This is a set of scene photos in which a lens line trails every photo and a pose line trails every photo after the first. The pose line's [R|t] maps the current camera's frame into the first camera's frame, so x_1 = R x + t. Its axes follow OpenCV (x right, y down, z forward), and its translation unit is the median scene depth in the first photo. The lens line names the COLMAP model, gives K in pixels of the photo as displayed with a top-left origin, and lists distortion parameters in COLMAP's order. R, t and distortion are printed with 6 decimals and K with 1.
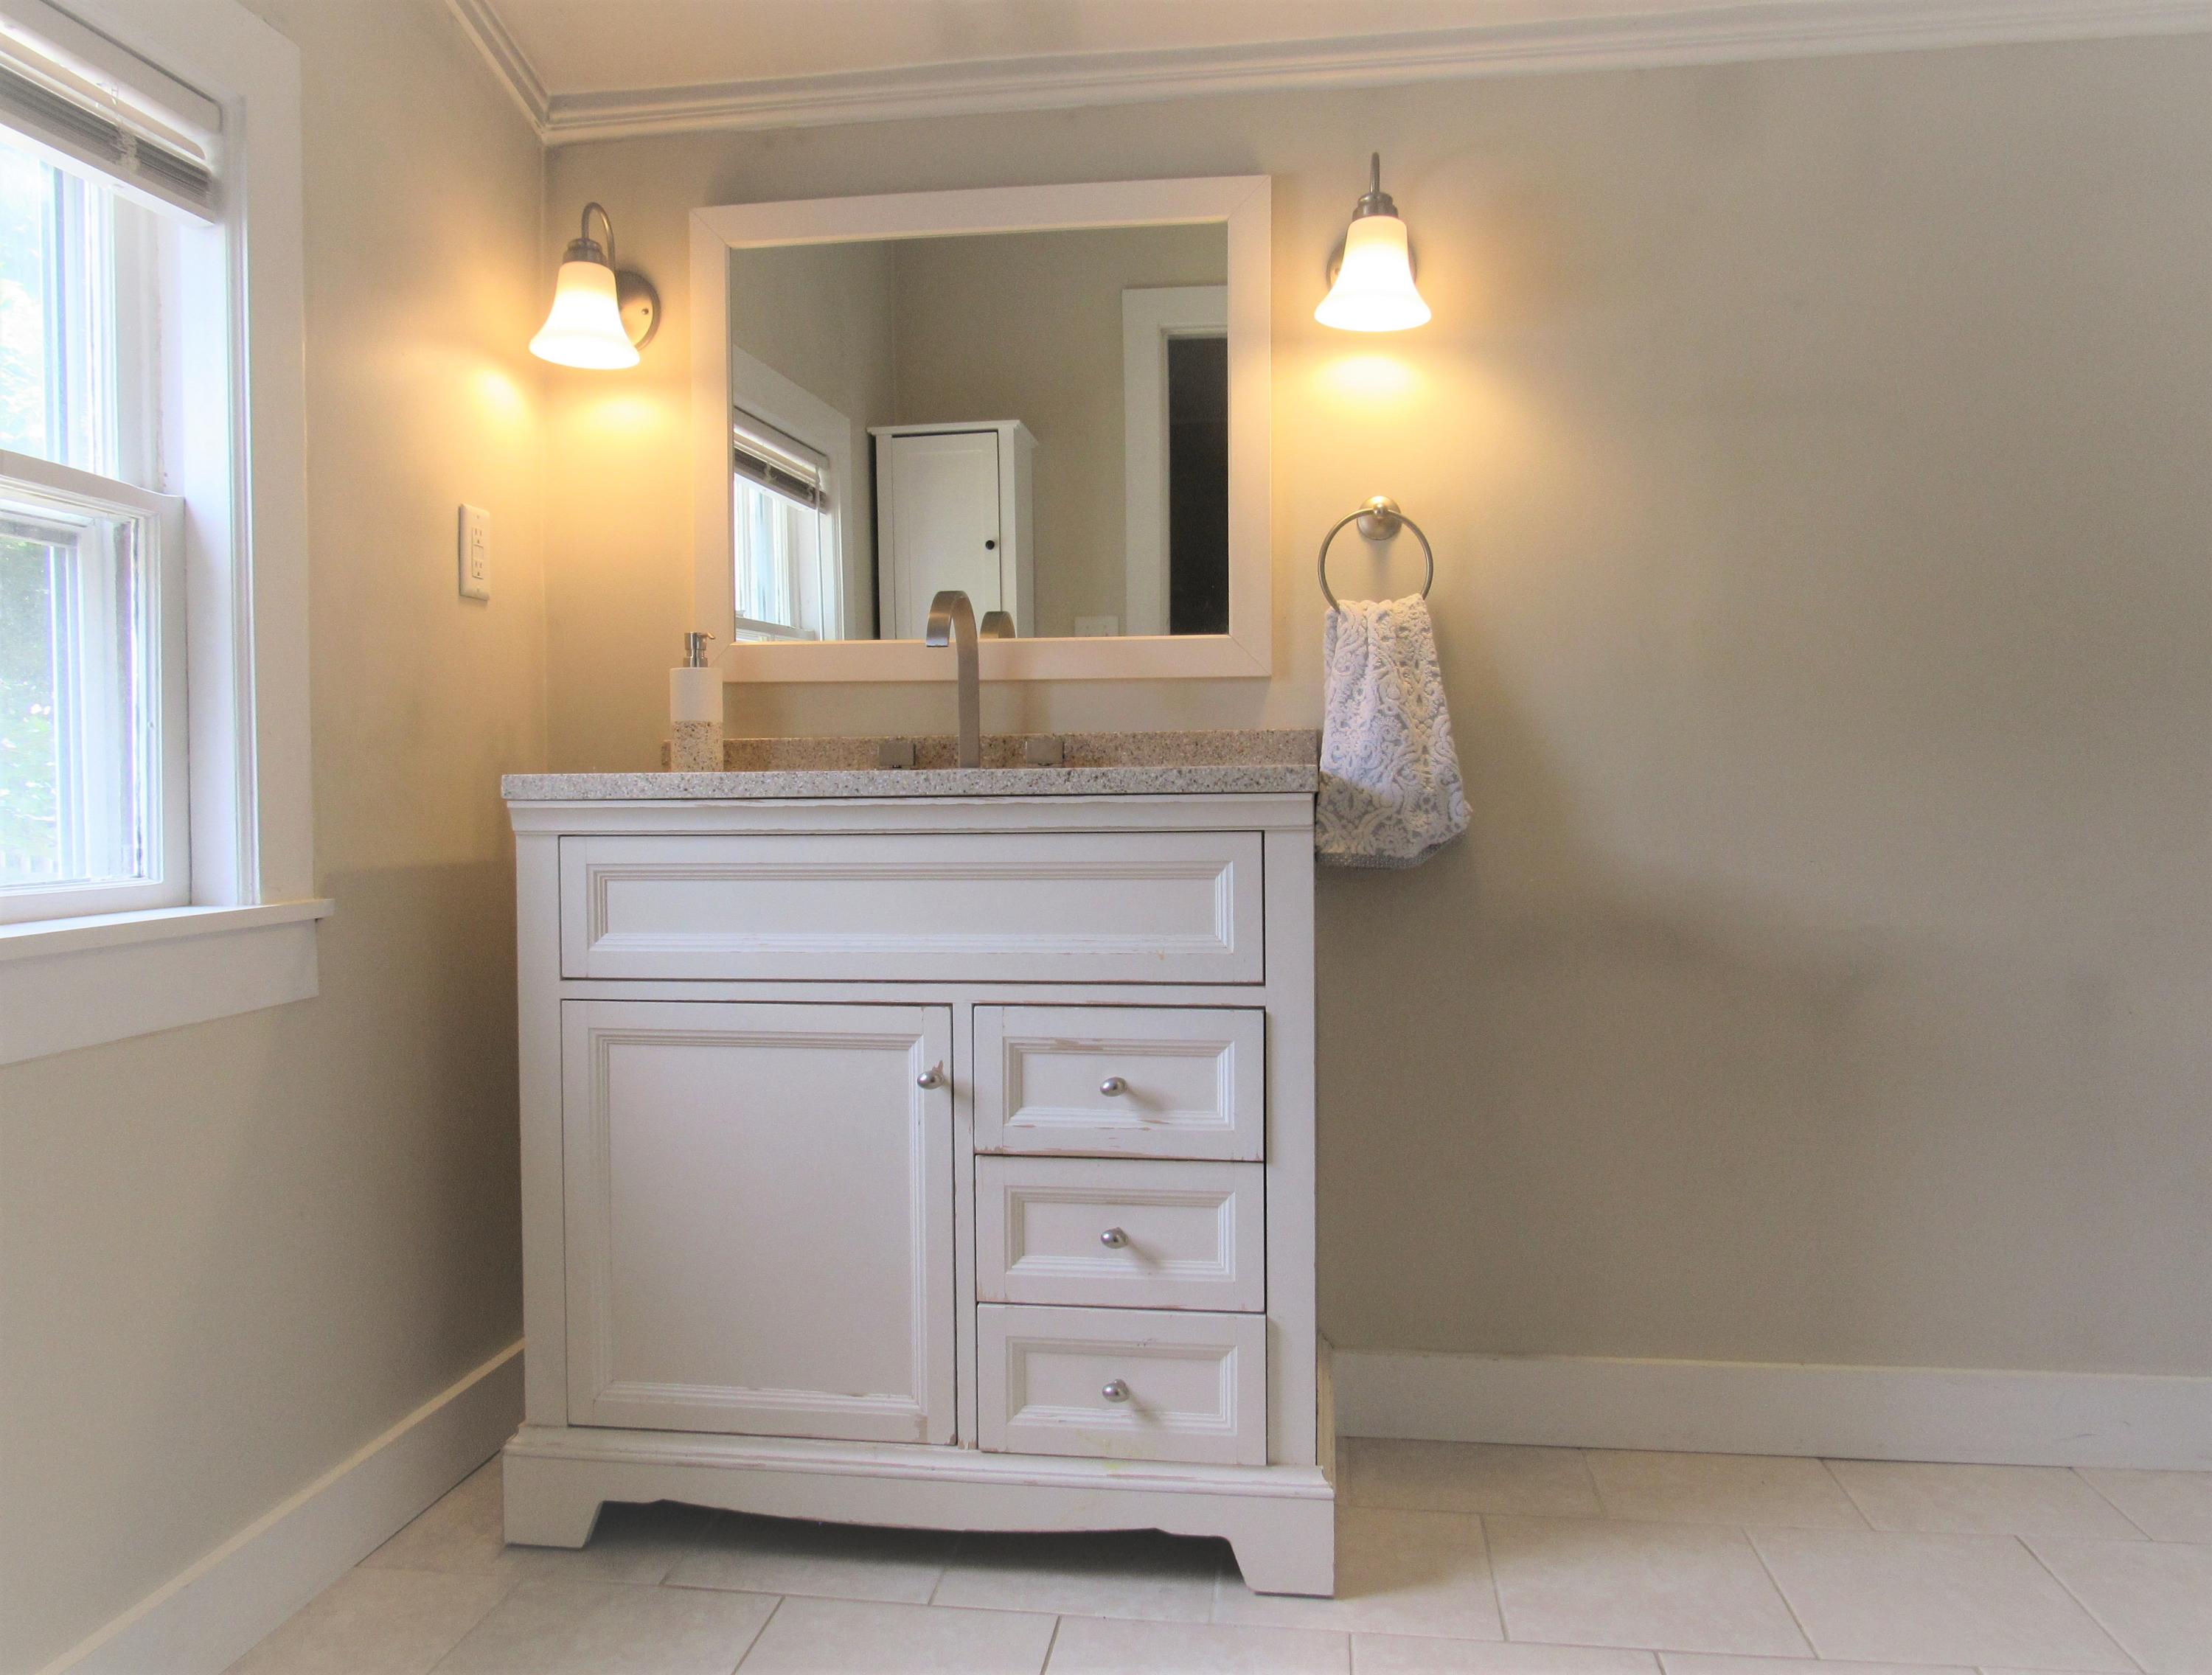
lens RADIAL K [[1657.2, 0, 1106.0], [0, 1657.2, 837.5], [0, 0, 1]] dist [-0.000176, -0.000711]
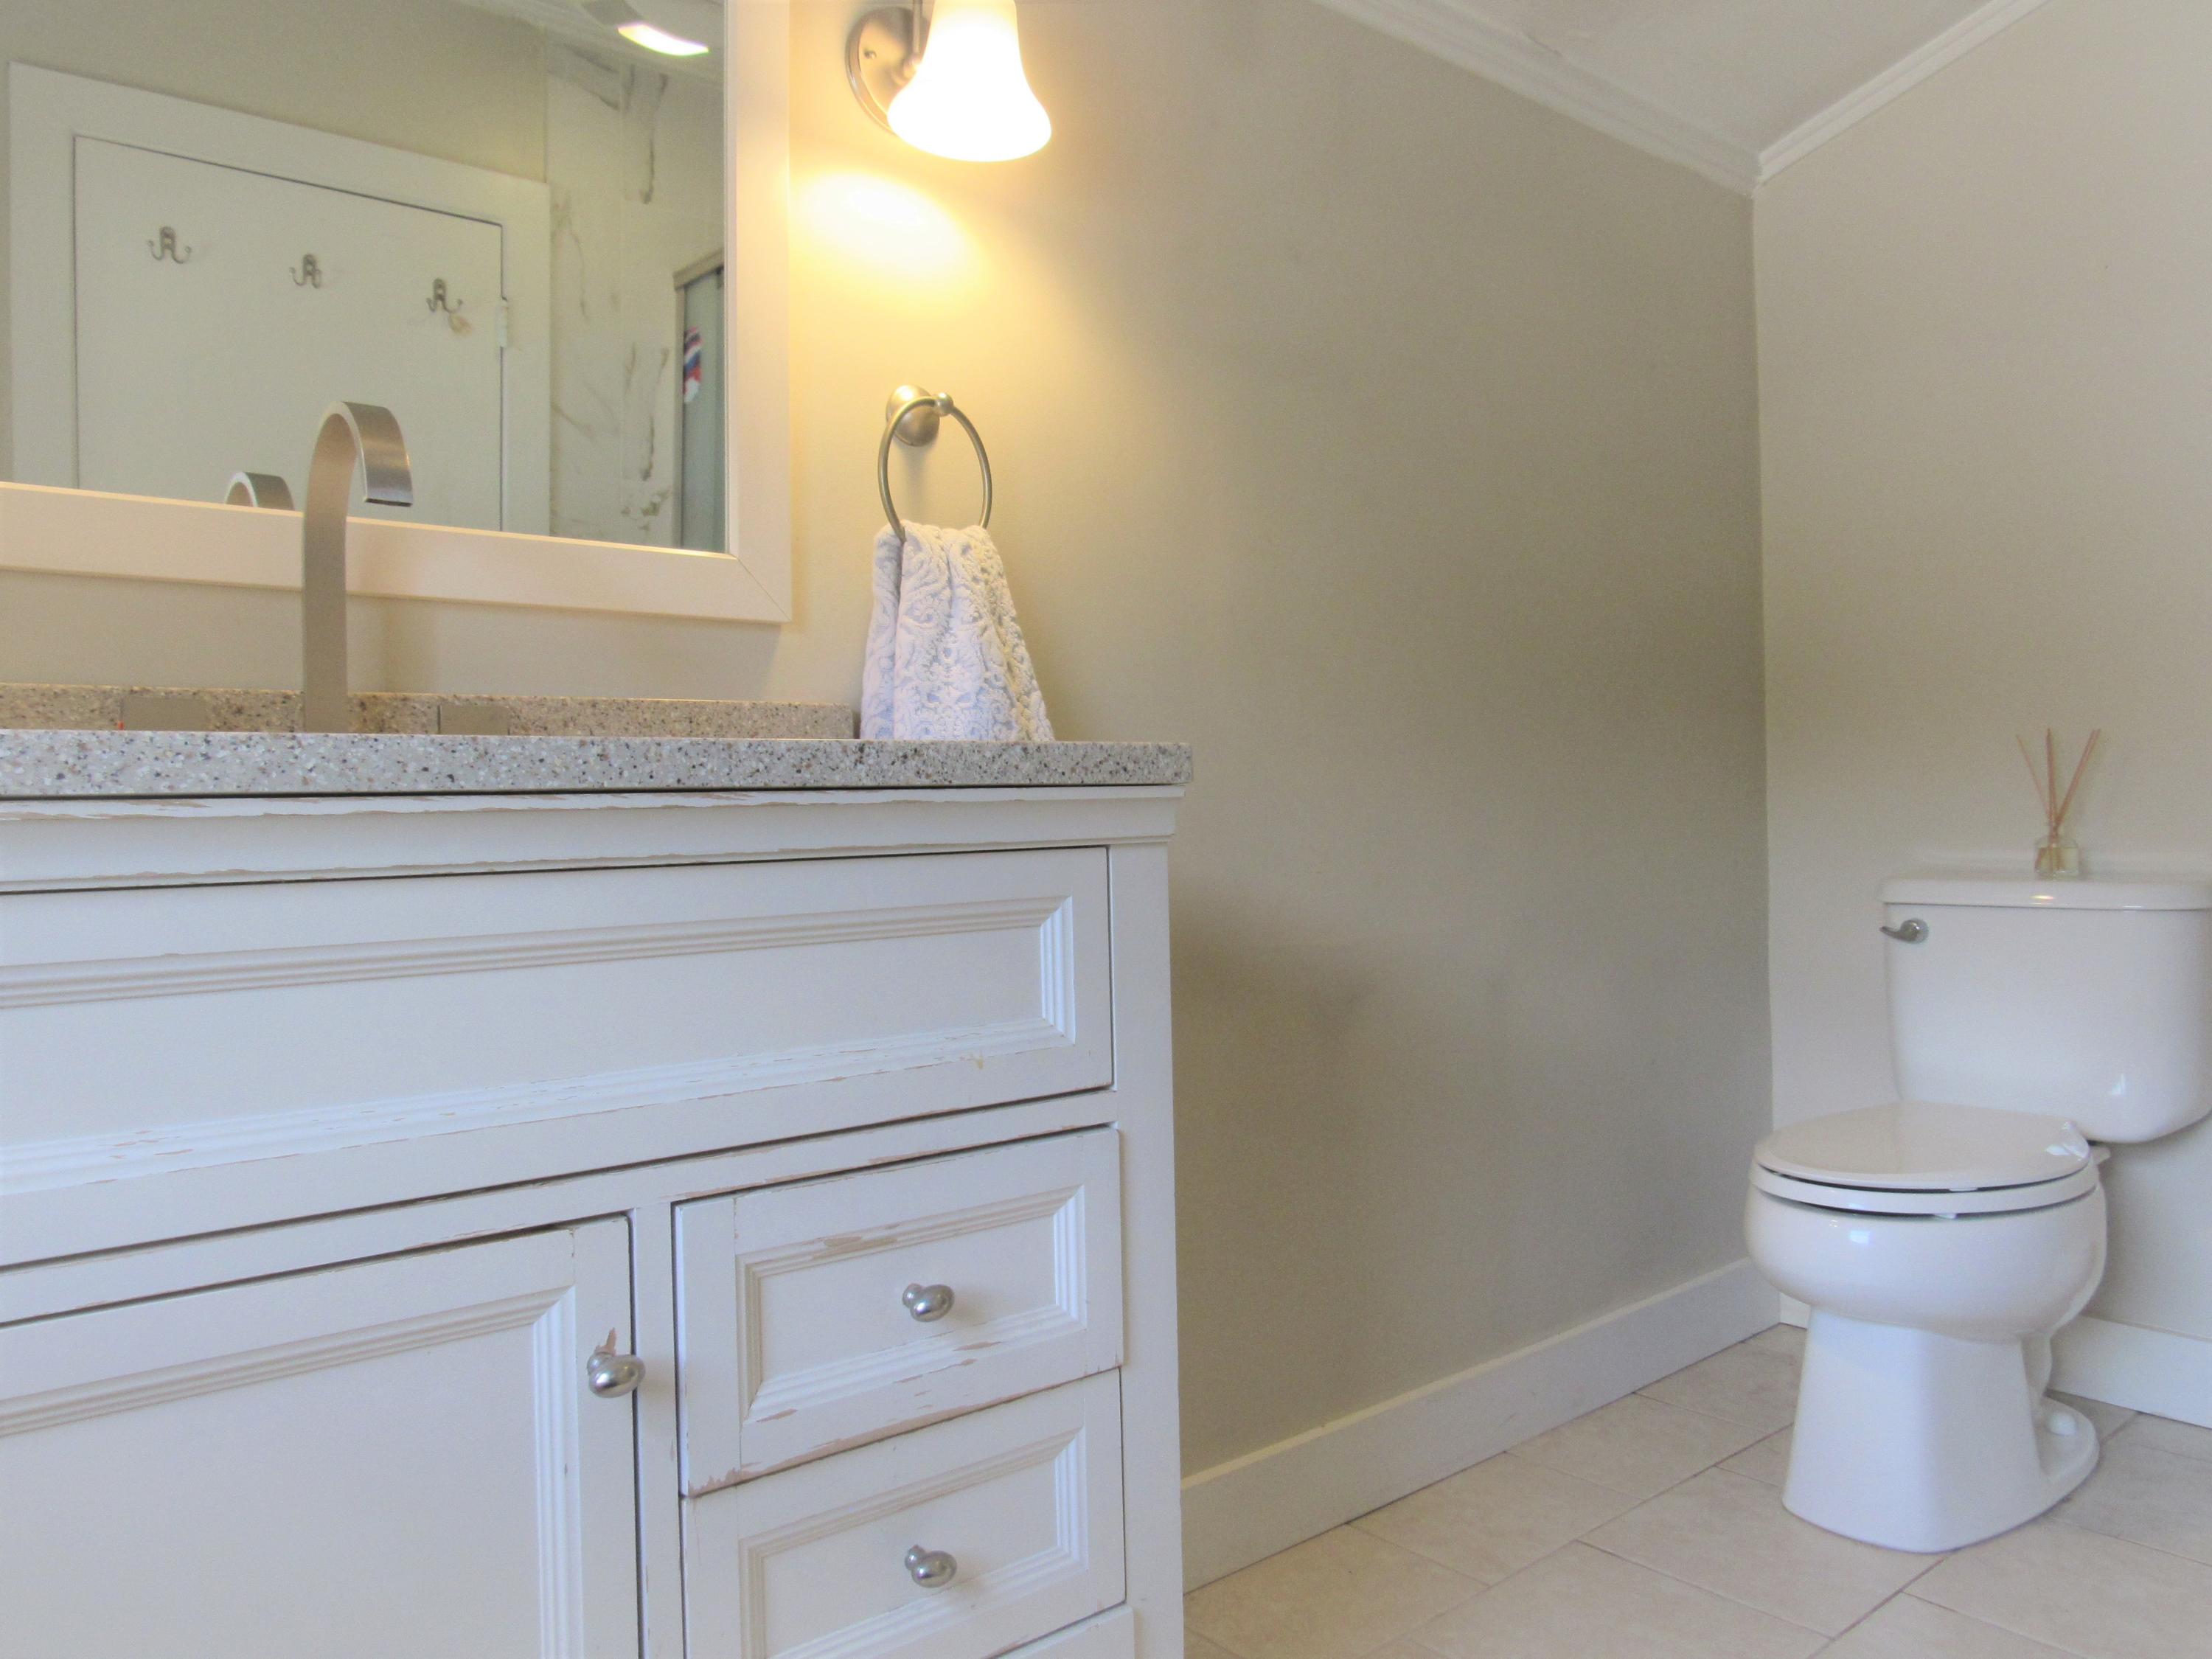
lens RADIAL K [[1591.7, 0, 1106.0], [0, 1591.7, 829.5], [0, 0, 1]] dist [-0.025207, 0.003884]
pose [[0.672904, -0.015016, 0.739577, -0.346594], [0.034311, 0.999351, -0.010927, -0.003496], [-0.738934, 0.032729, 0.672983, 0.571751]]
